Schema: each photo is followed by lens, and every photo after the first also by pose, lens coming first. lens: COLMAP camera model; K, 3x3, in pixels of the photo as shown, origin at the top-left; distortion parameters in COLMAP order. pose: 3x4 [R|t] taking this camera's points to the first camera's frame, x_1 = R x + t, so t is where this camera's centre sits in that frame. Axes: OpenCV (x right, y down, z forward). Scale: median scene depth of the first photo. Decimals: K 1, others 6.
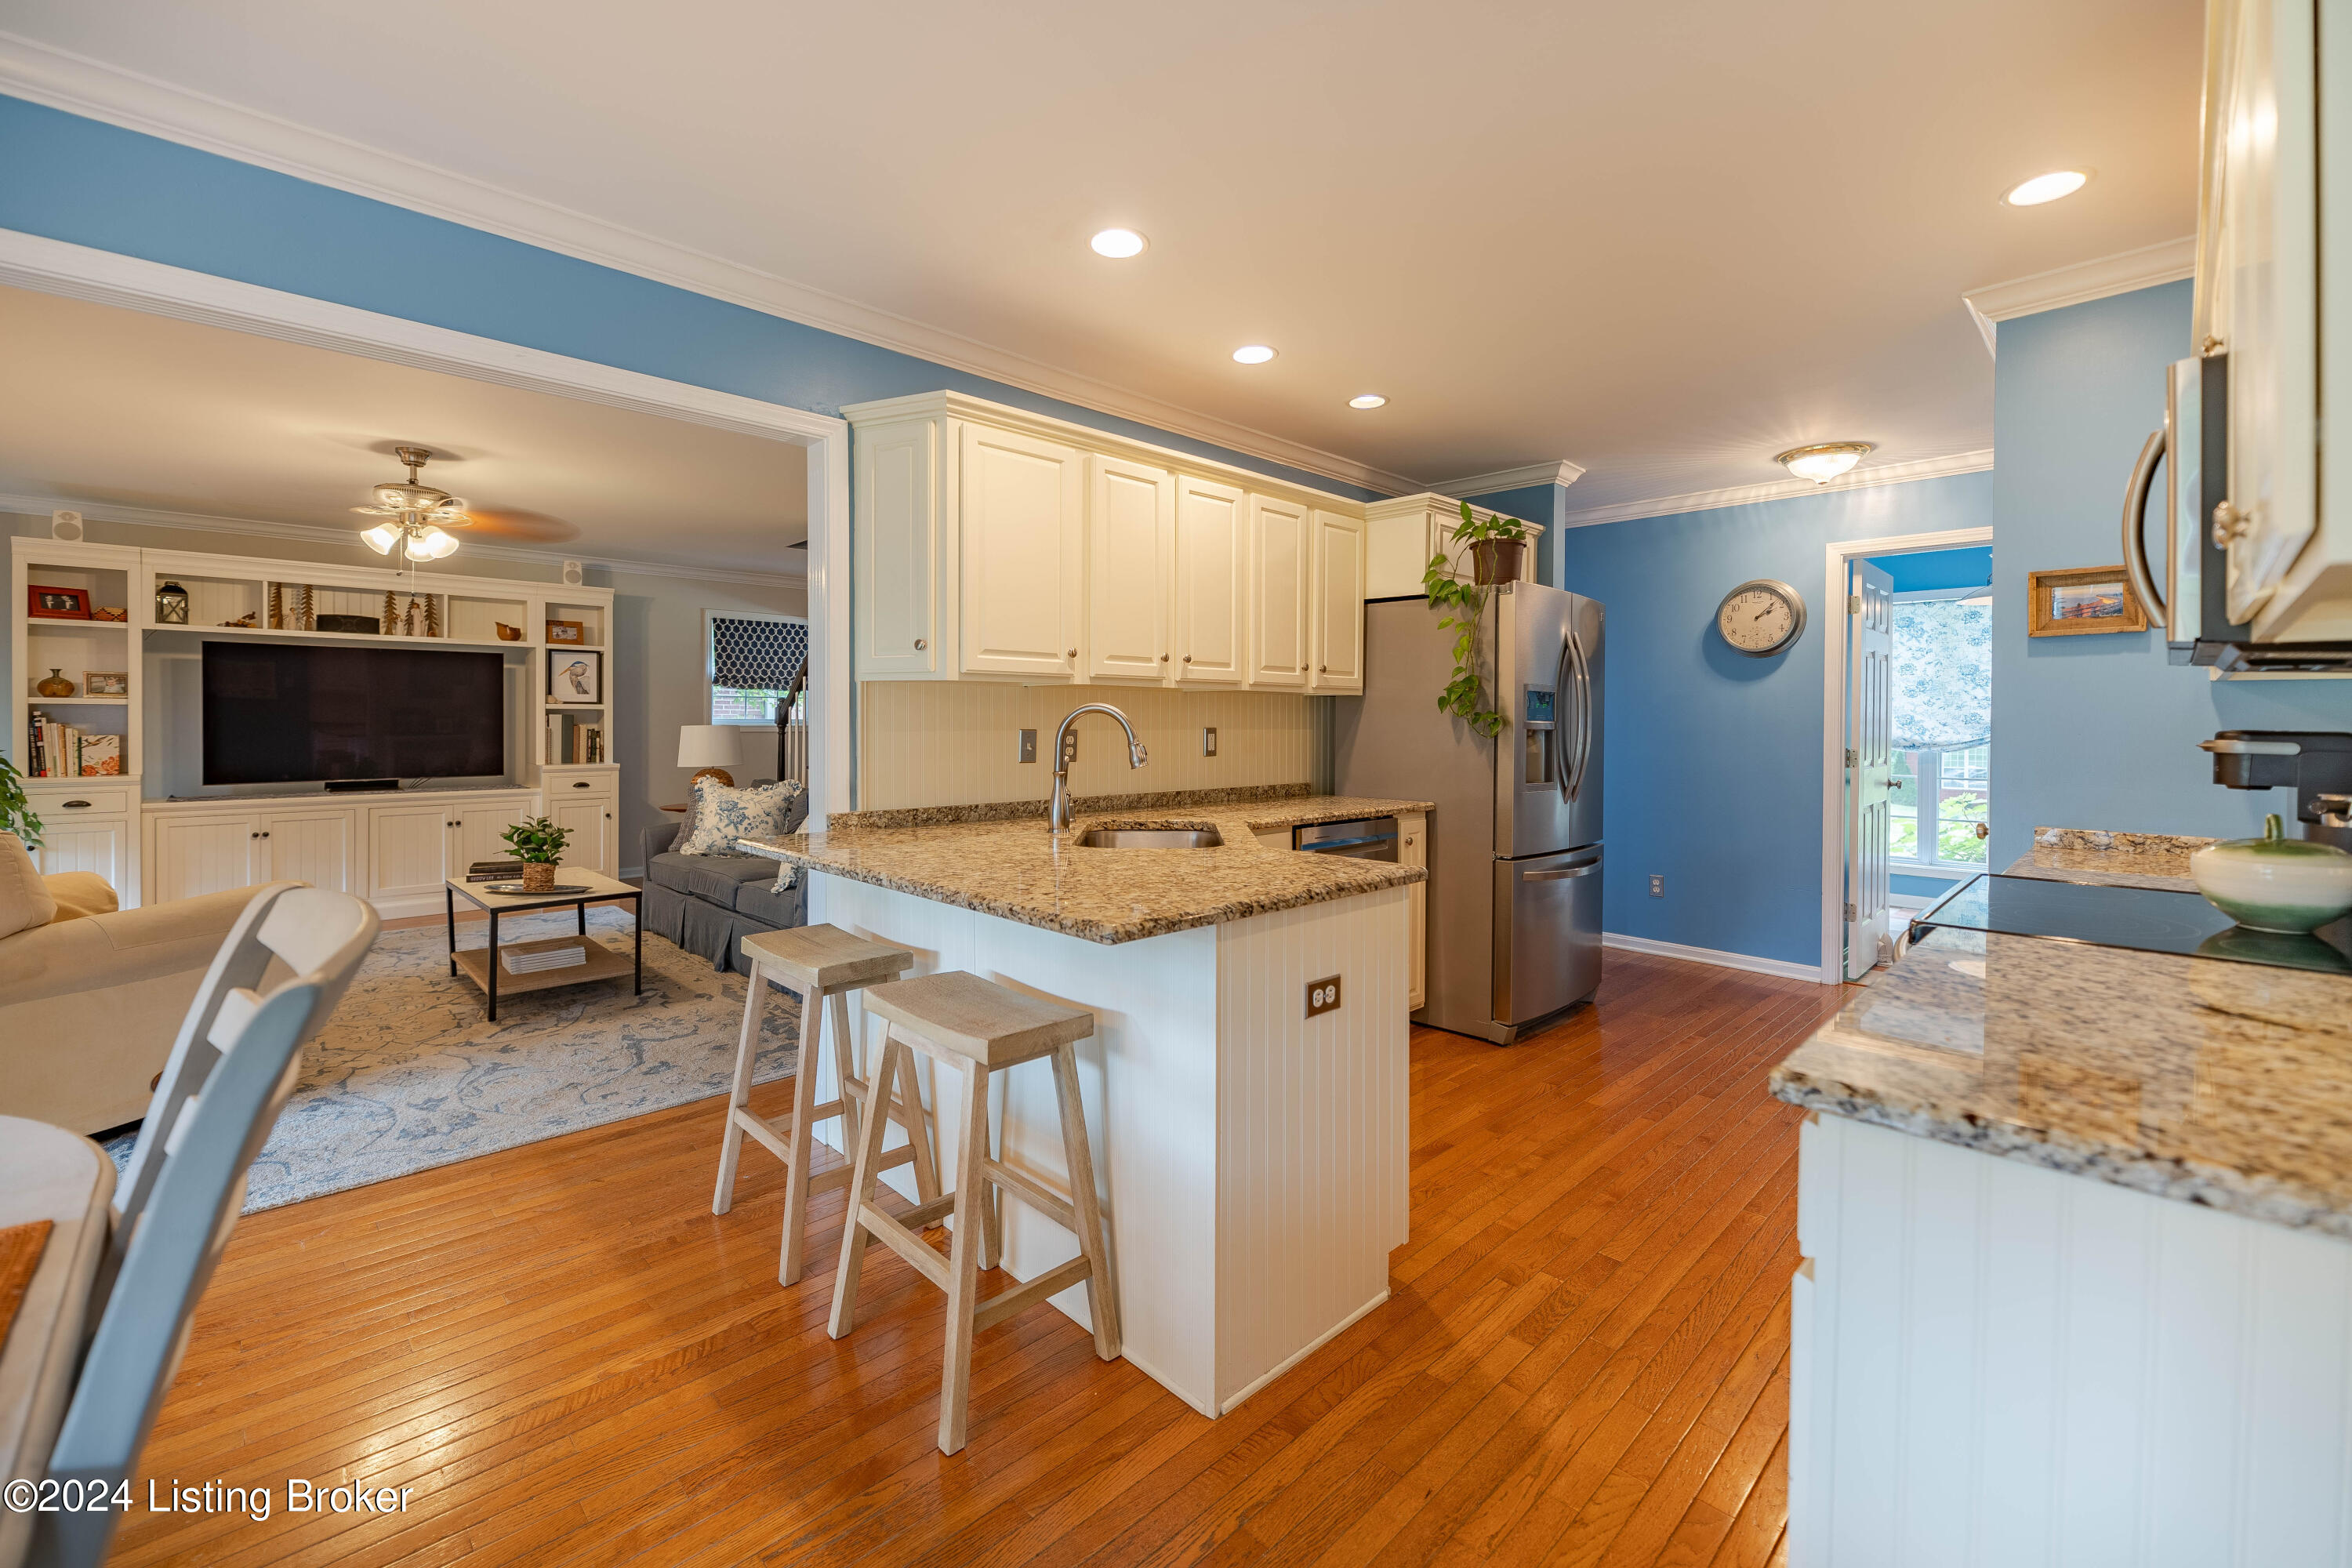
lens RADIAL K [[970.1, 0, 1186.5], [0, 970.1, 724.4], [0, 0, 1]] dist [0.000391, -0.003579]
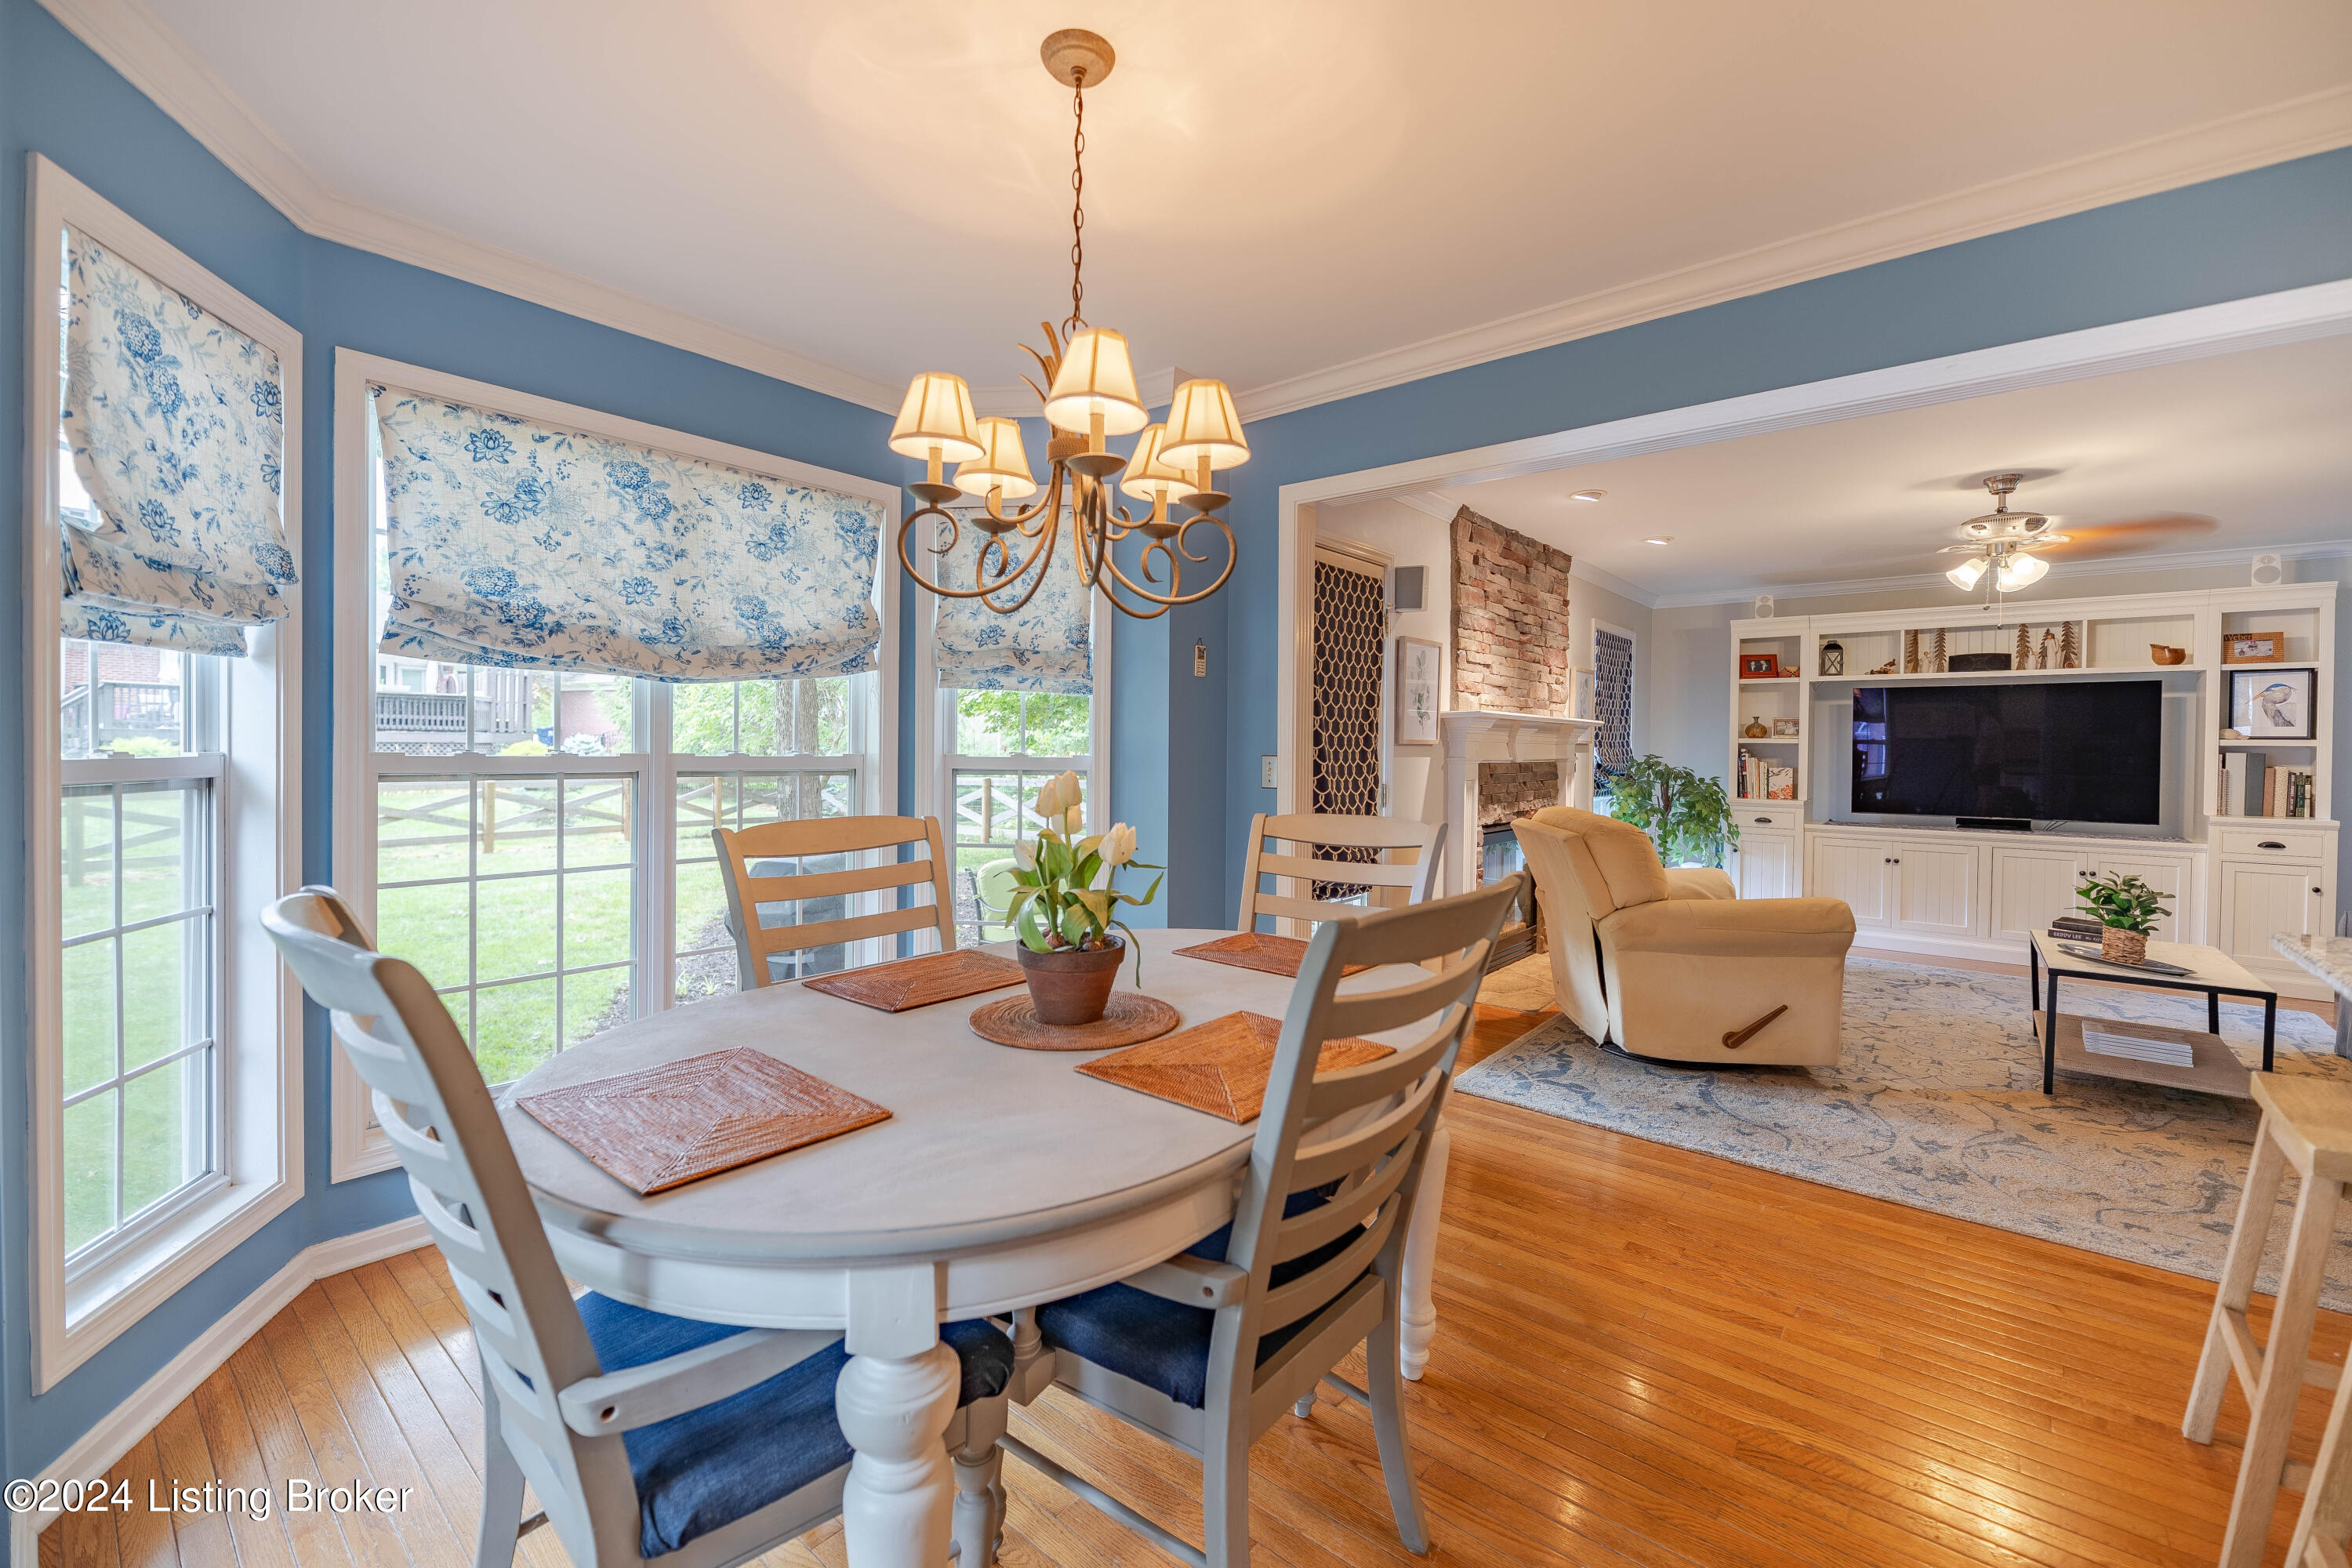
lens RADIAL K [[970.1, 0, 1169.5], [0, 970.1, 760.3], [0, 0, 1]] dist [0.000391, -0.003579]
pose [[0.081041, 0.011689, -0.996642, 0.094858], [-0.014172, 0.999844, 0.010575, -0.000441], [0.996610, 0.013267, 0.081194, 0.098747]]
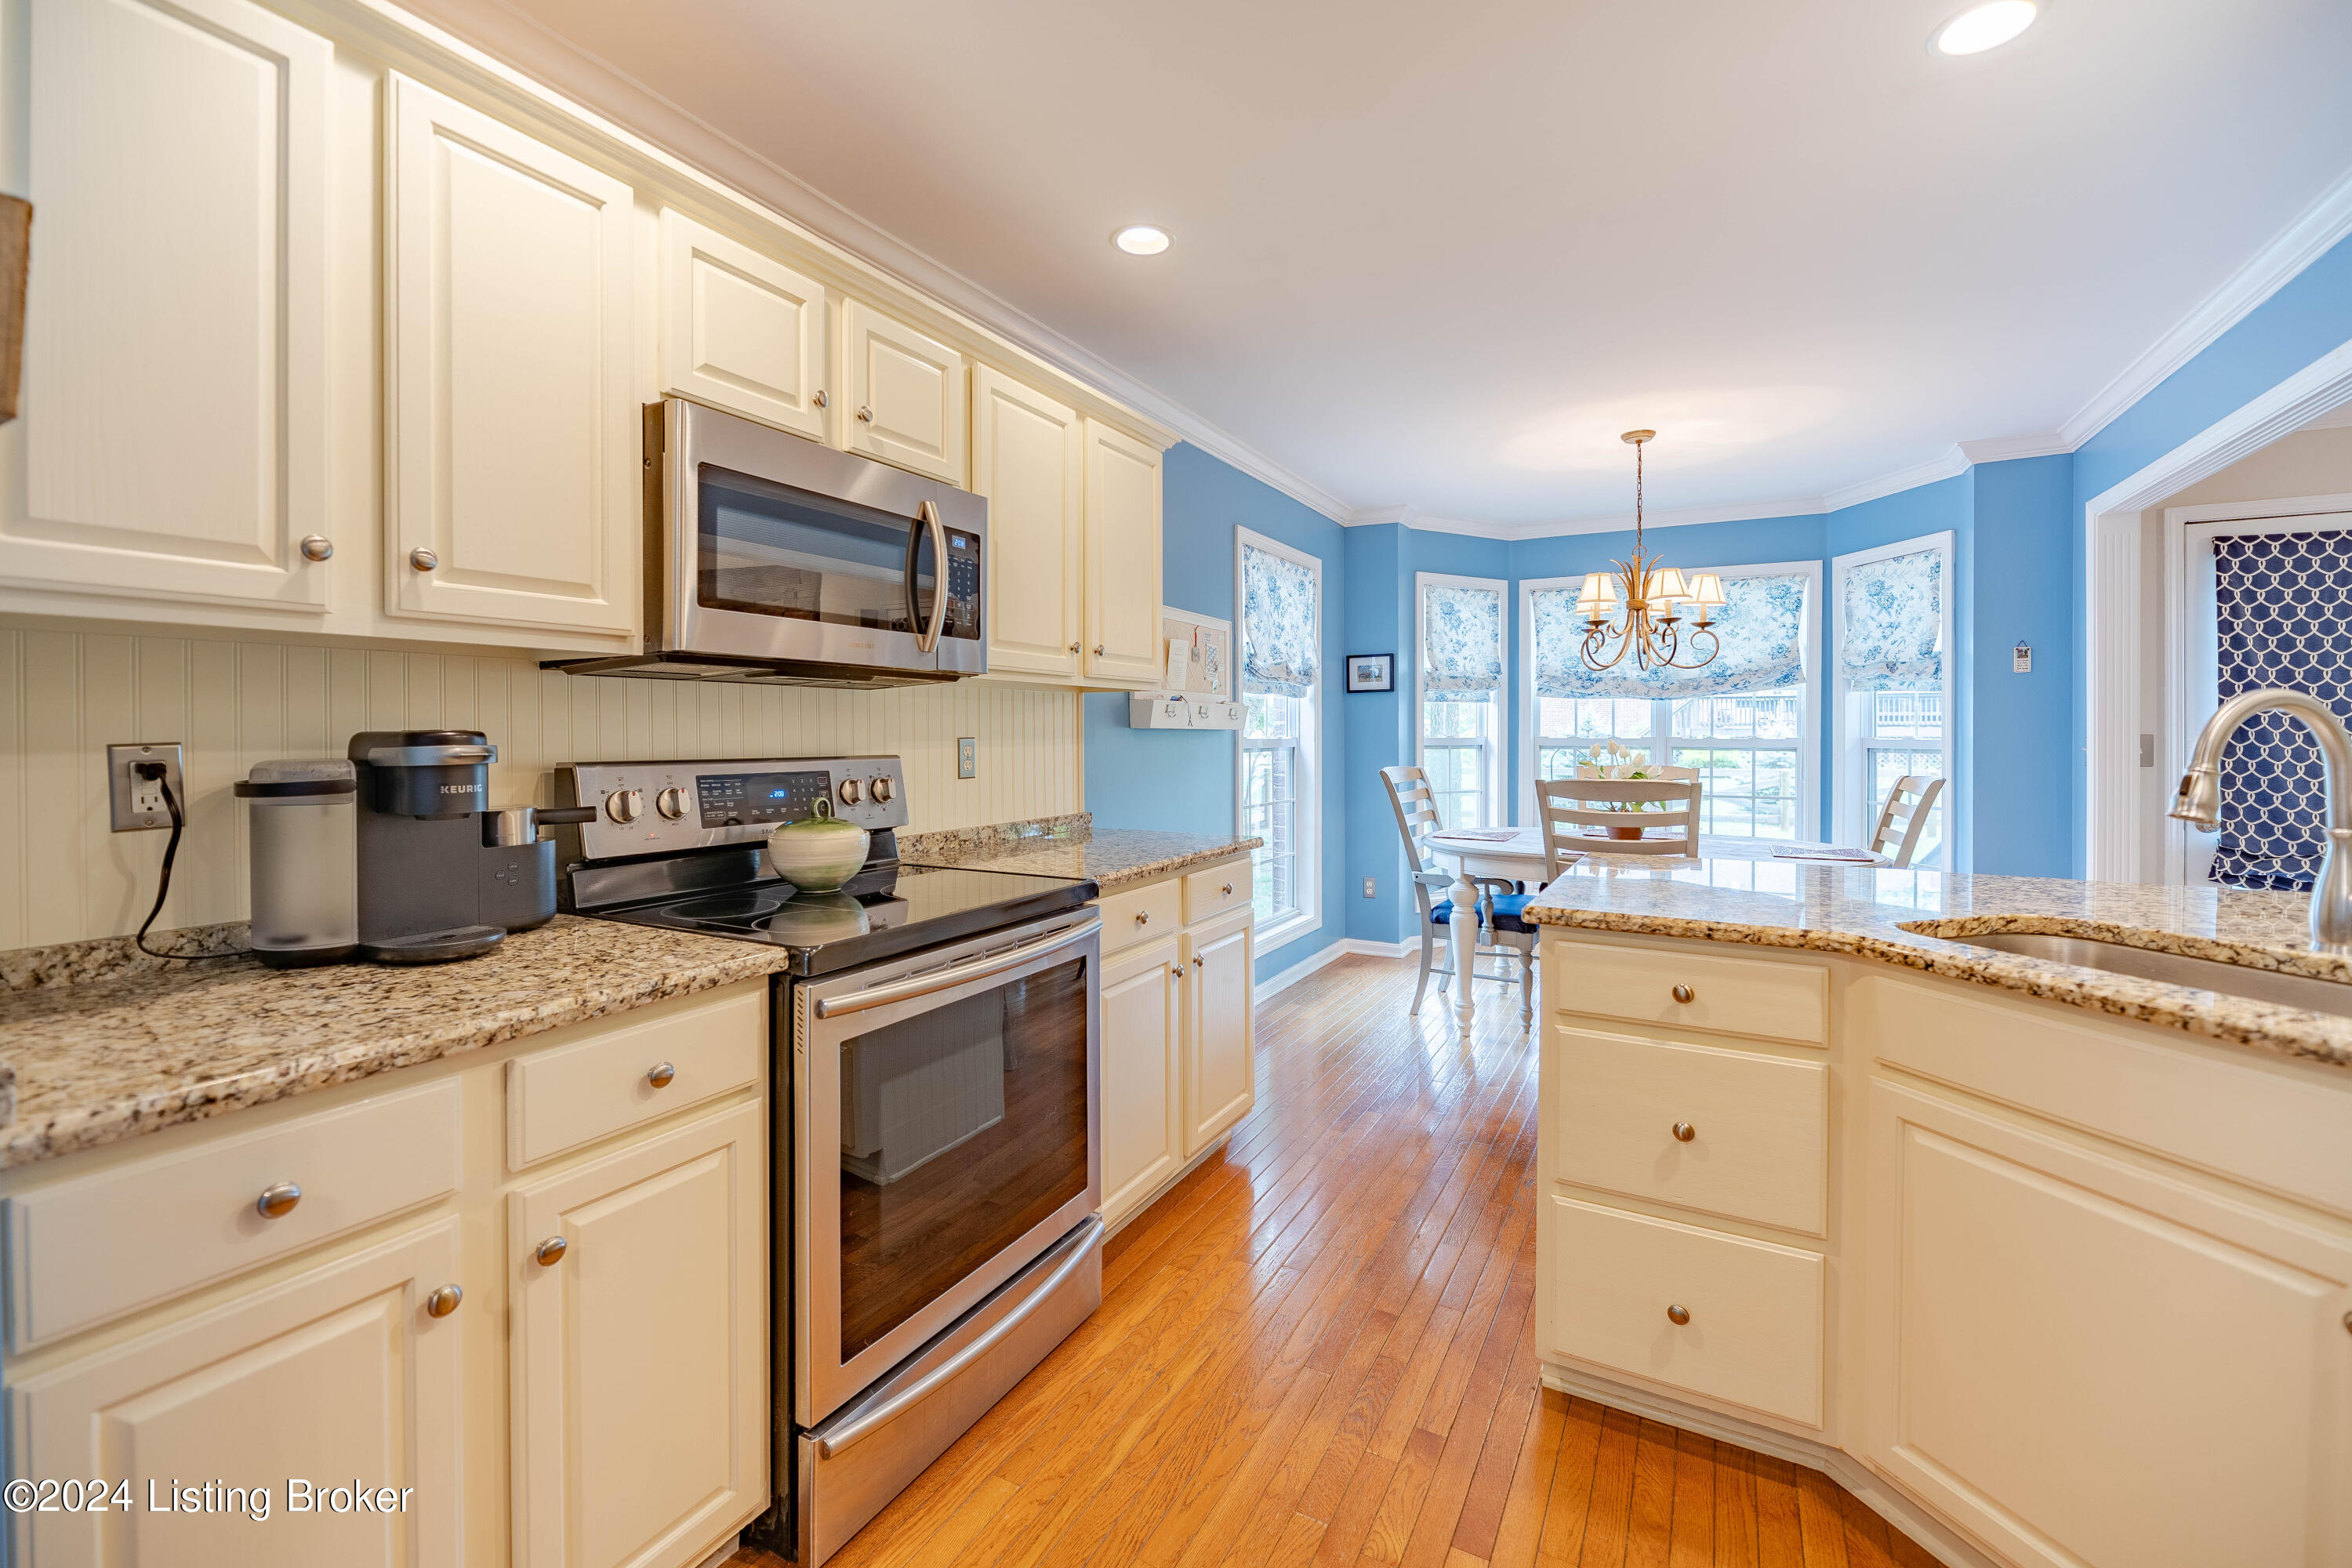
lens RADIAL K [[970.1, 0, 1163.7], [0, 970.1, 738.5], [0, 0, 1]] dist [0.000391, -0.003579]
pose [[-0.965031, -0.002722, -0.262121, 0.362271], [-0.005171, 0.999949, 0.008653, 0.001096], [0.262084, 0.009706, -0.964996, 0.840855]]
